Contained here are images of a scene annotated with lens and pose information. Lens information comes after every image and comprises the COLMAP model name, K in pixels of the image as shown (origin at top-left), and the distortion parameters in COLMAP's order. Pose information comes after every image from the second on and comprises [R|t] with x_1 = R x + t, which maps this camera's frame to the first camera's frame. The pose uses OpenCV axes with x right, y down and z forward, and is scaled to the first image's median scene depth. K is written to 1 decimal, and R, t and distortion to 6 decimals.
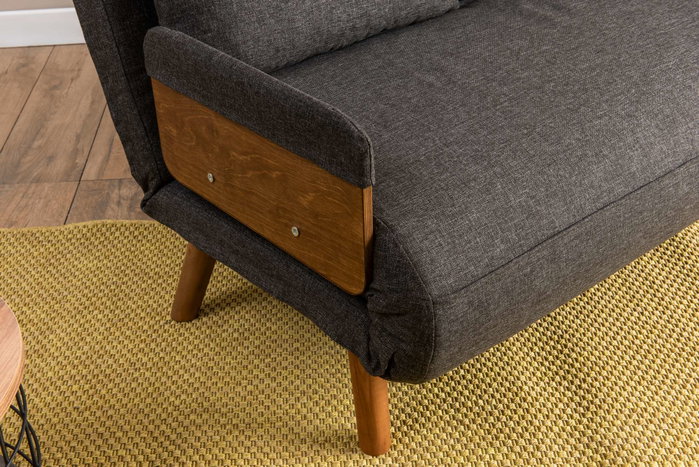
lens RADIAL K [[1096.4, 0, 349.5], [0, 1096.4, 233.5], [0, 0, 1]] dist [0.044889, 0.094871]
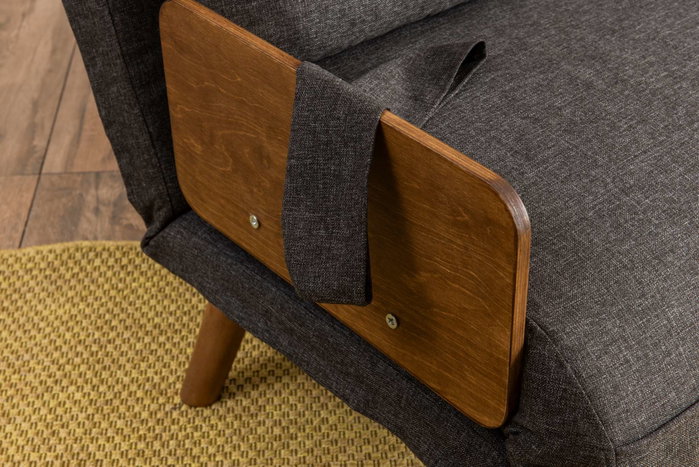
lens RADIAL K [[1393.9, 0, 349.5], [0, 1393.9, 233.5], [0, 0, 1]] dist [-0.011177, 0.108414]
pose [[0.999906, 0.013534, 0.002394, -0.061220], [-0.013656, 0.998009, 0.061582, -0.083121], [-0.001556, -0.061609, 0.998099, 0.137470]]
